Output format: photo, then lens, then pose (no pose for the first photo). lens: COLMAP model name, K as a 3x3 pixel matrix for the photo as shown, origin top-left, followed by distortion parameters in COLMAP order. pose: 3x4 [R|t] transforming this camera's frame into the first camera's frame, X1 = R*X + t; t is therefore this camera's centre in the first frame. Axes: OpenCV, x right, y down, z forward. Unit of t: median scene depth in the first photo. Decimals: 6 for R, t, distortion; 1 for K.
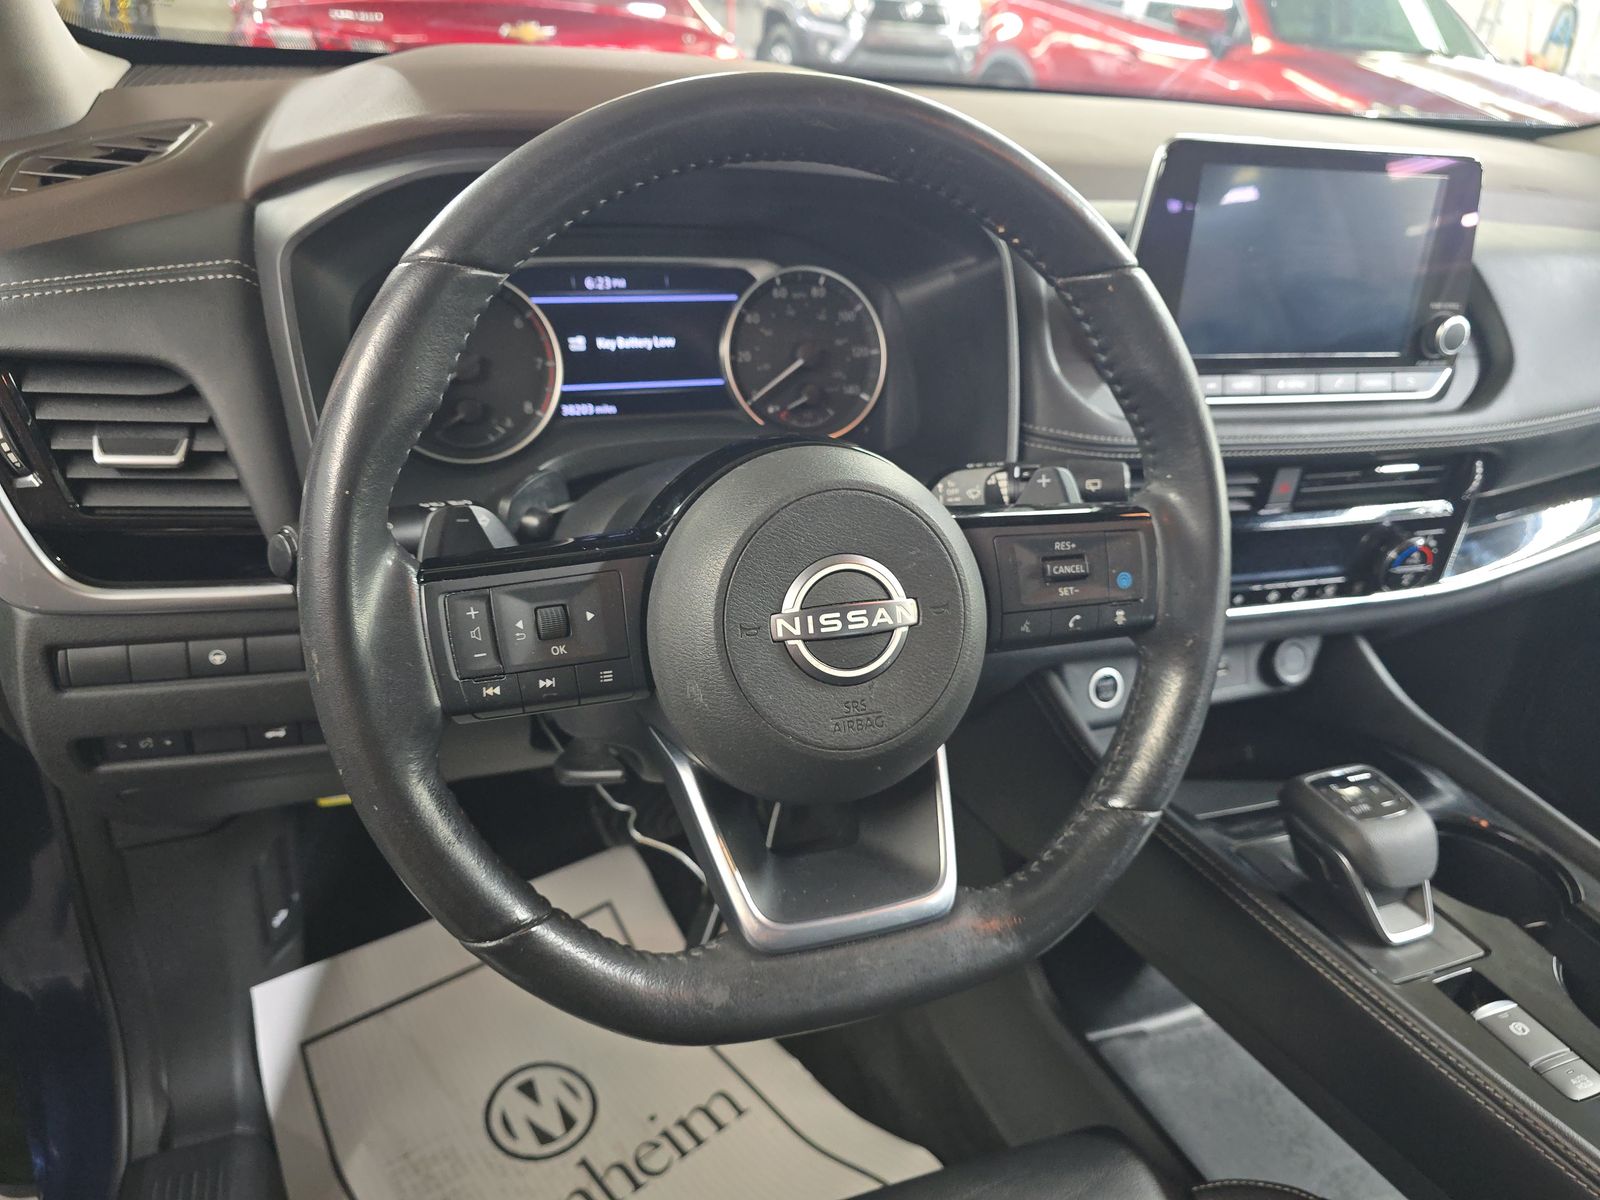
lens RADIAL K [[1089.3, 0, 800.0], [0, 1089.3, 600.0], [0, 0, 1]] dist [0.023930, -0.006882]
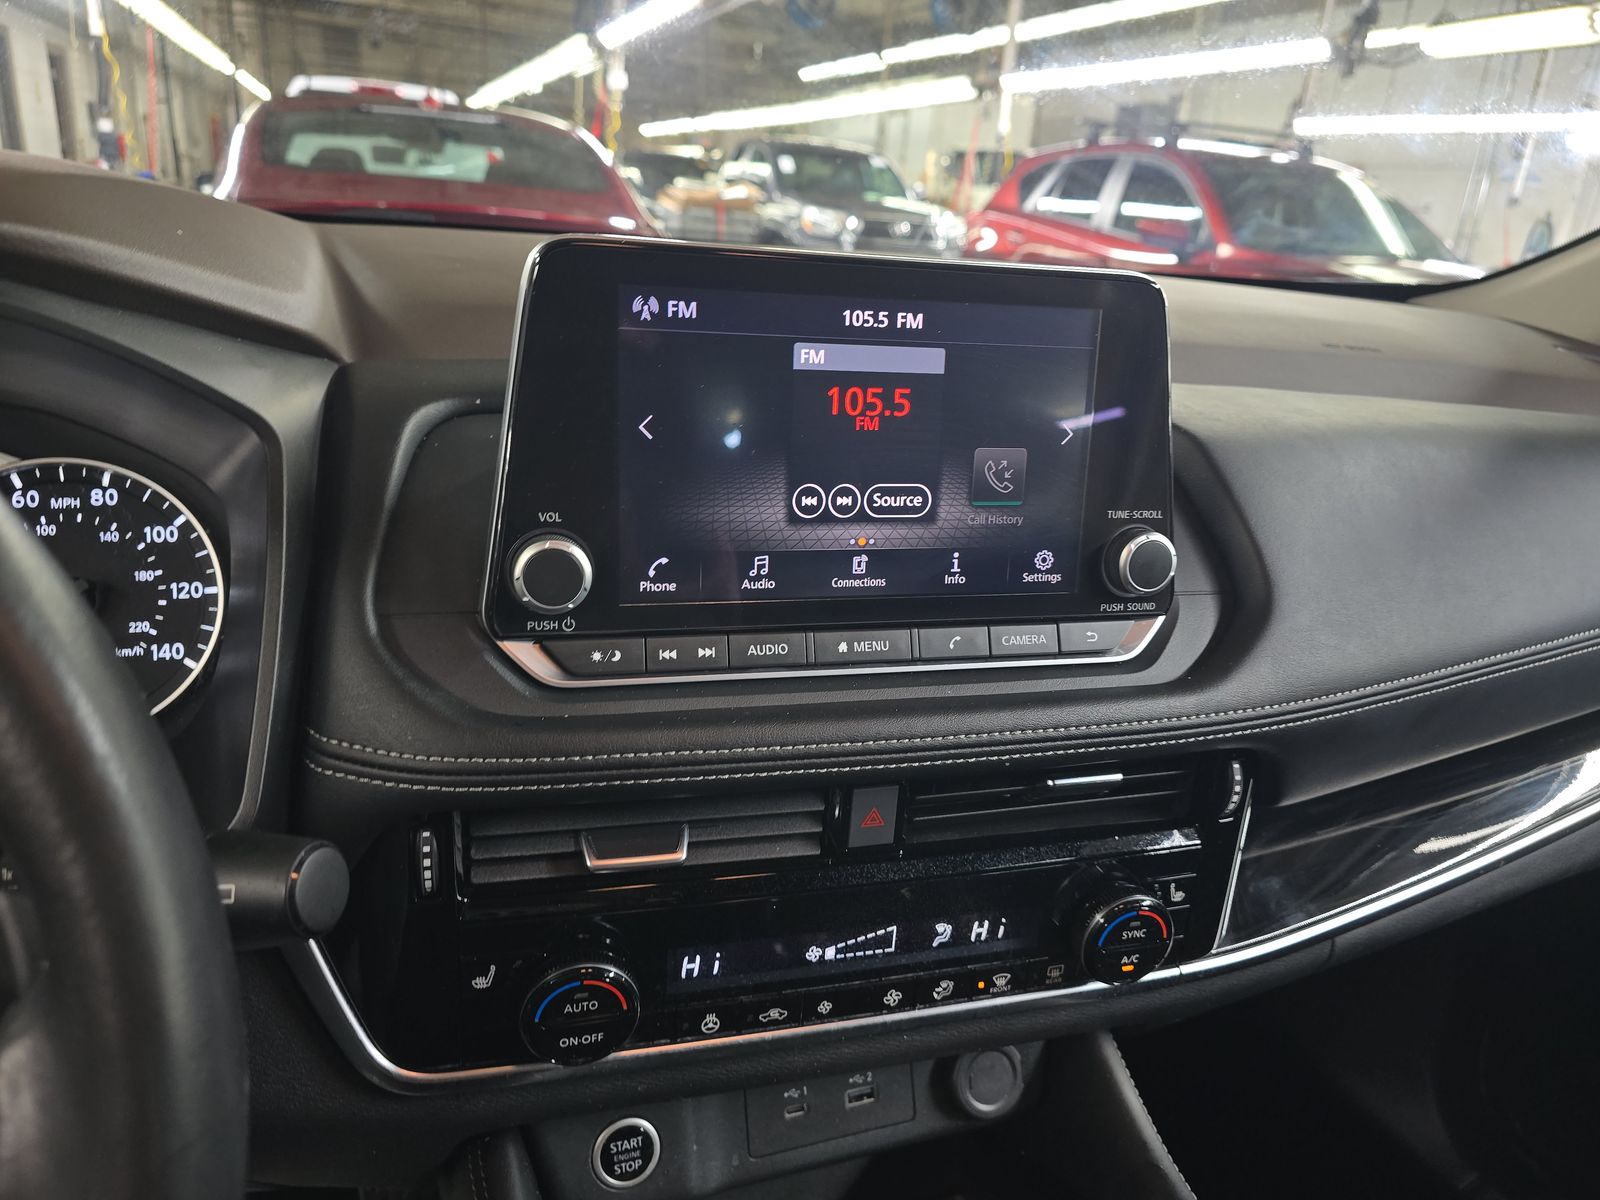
lens RADIAL K [[1087.0, 0, 800.0], [0, 1087.0, 600.0], [0, 0, 1]] dist [-0.000344, -0.003367]
pose [[0.999398, -0.005270, -0.034297, 0.423027], [-0.000736, 0.984957, -0.172799, -0.117596], [0.034692, 0.172720, 0.984360, 0.413786]]
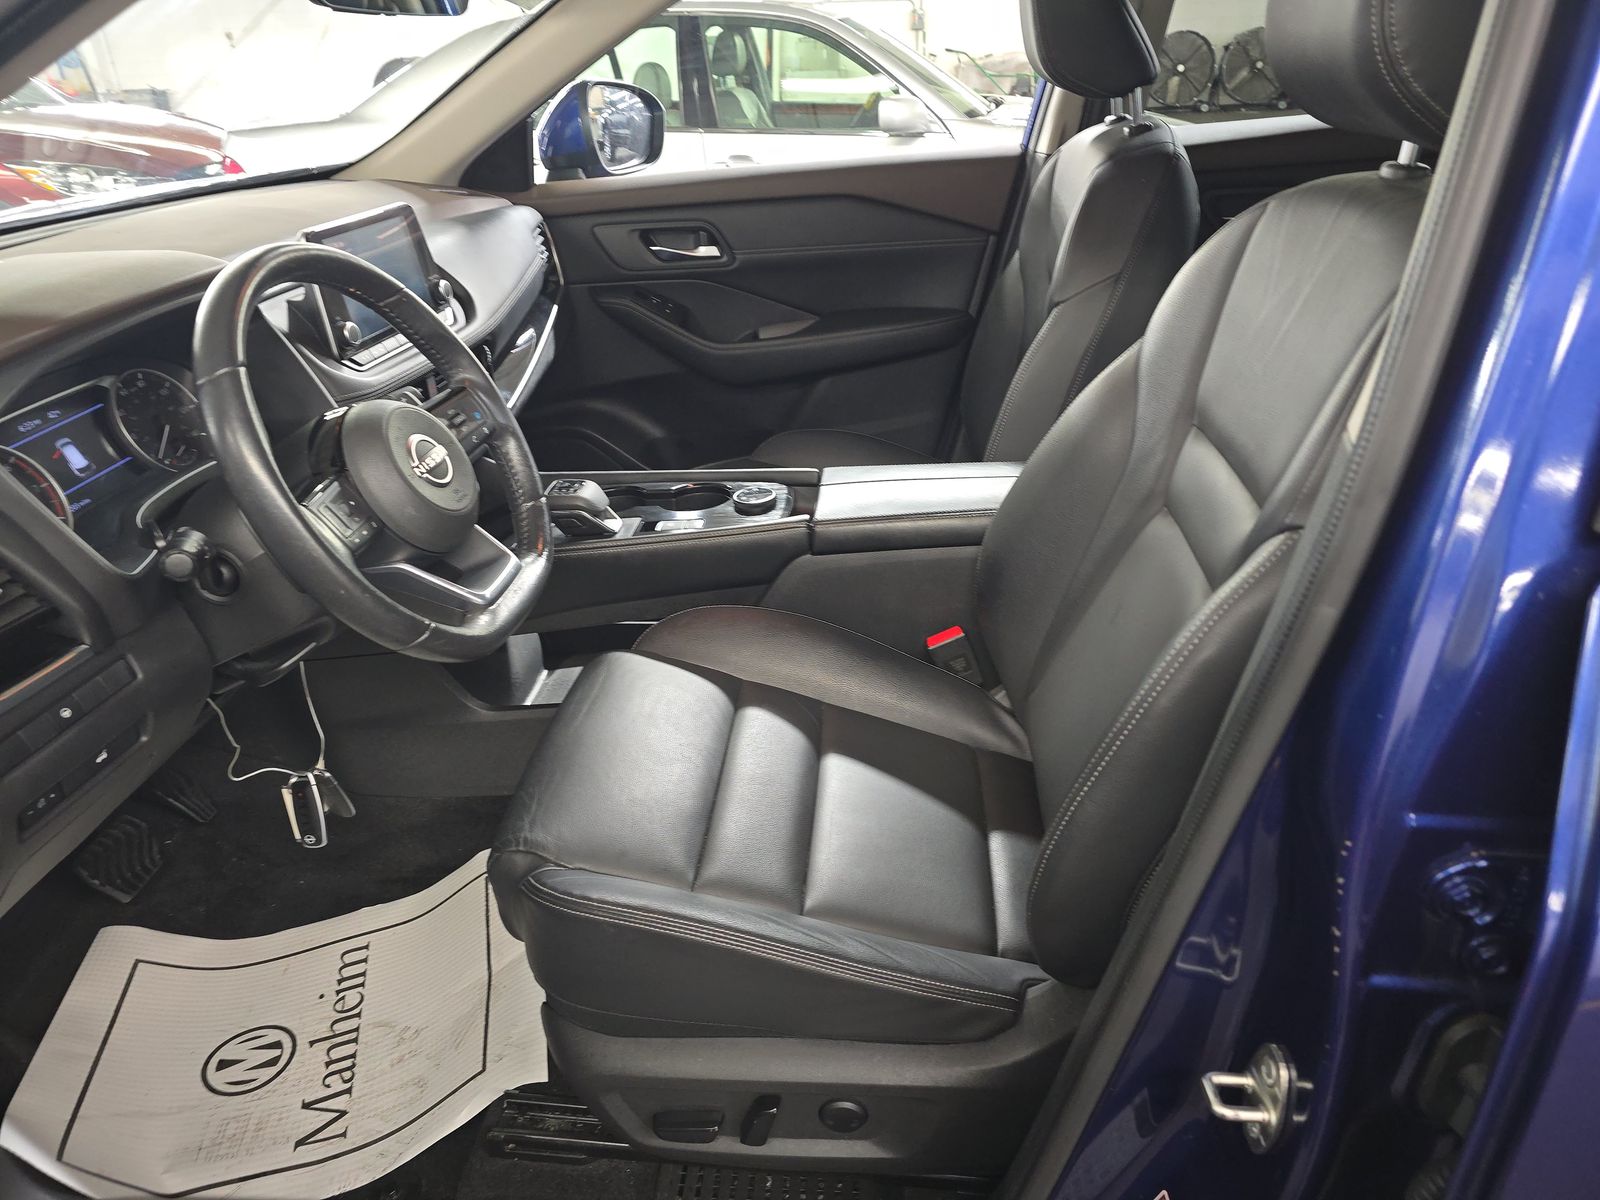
lens RADIAL K [[1087.0, 0, 800.0], [0, 1087.0, 600.0], [0, 0, 1]] dist [-0.000344, -0.003367]
pose [[0.444345, -0.500708, 0.742866, -0.826297], [0.504072, 0.825244, 0.254723, 0.039195], [-0.740587, 0.261273, 0.619086, -0.510151]]
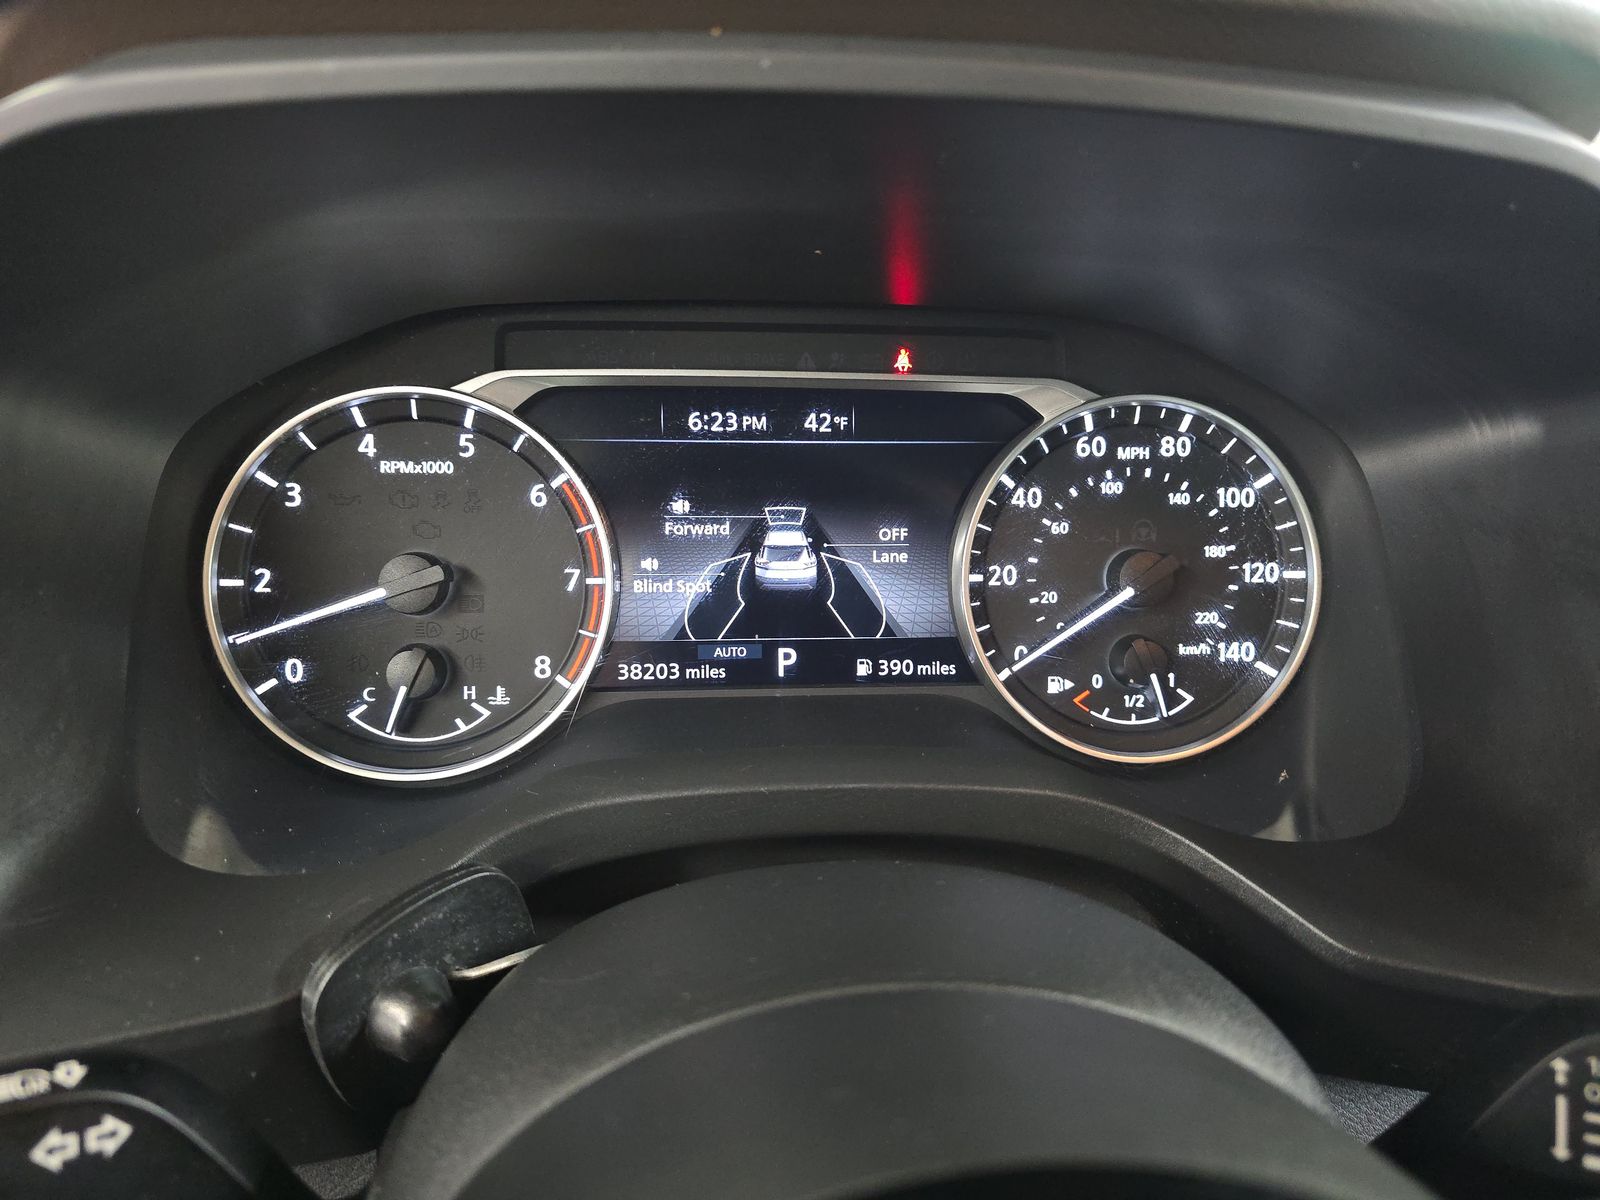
lens RADIAL K [[1089.3, 0, 800.0], [0, 1089.3, 600.0], [0, 0, 1]] dist [0.023930, -0.006882]
pose [[0.958350, 0.065777, -0.277920, -0.003057], [-0.094266, 0.991433, -0.090410, -0.156137], [0.269592, 0.112843, 0.956340, 0.504759]]
